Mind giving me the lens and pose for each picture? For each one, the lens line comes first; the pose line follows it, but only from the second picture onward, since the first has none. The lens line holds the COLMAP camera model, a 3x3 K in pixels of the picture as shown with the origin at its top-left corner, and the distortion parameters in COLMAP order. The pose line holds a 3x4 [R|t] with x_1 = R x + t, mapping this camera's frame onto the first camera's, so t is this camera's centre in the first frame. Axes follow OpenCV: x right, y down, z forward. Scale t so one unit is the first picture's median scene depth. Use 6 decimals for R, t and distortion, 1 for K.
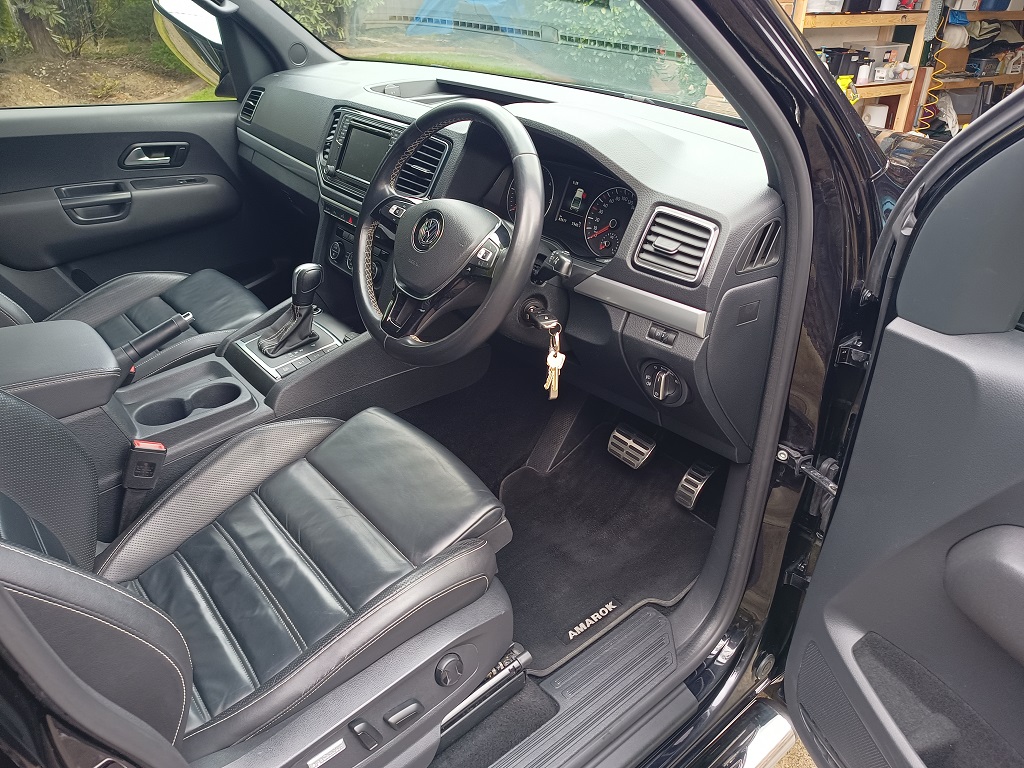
lens RADIAL K [[735.1, 0, 516.3], [0, 735.1, 376.6], [0, 0, 1]] dist [0.034600, -0.006671]
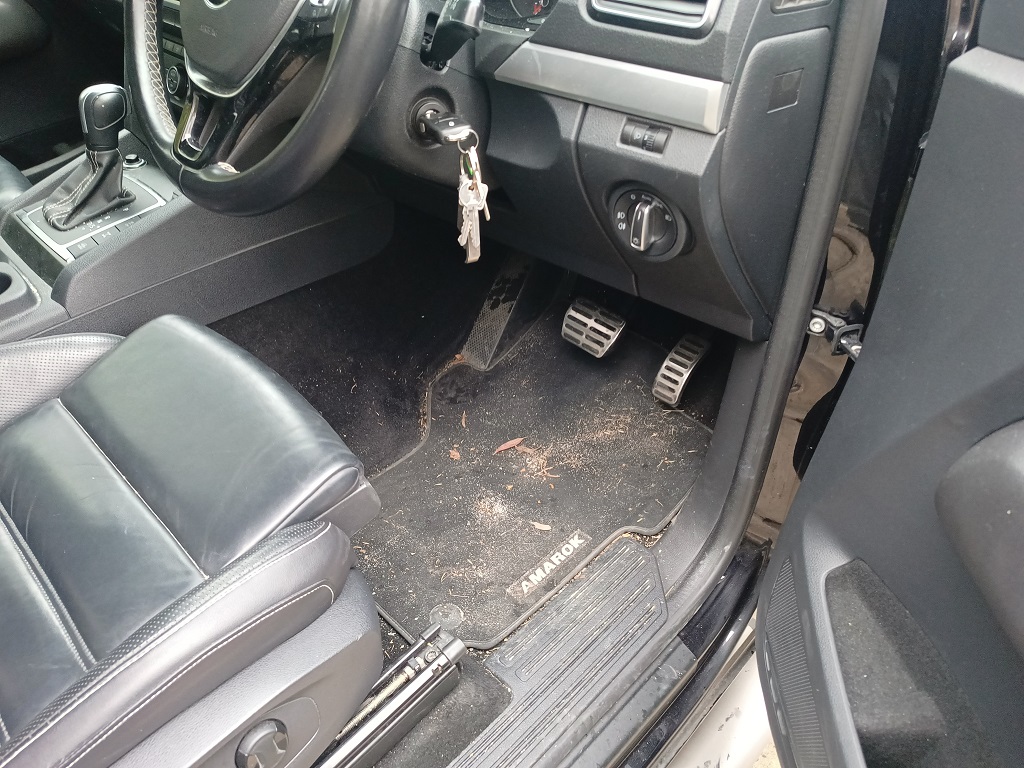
lens RADIAL K [[735.1, 0, 508.6], [0, 735.1, 383.0], [0, 0, 1]] dist [0.034600, -0.006671]
pose [[0.996527, -0.068469, 0.047401, 0.043262], [0.060081, 0.985274, 0.160082, 0.034932], [-0.057664, -0.156678, 0.985965, 0.358761]]
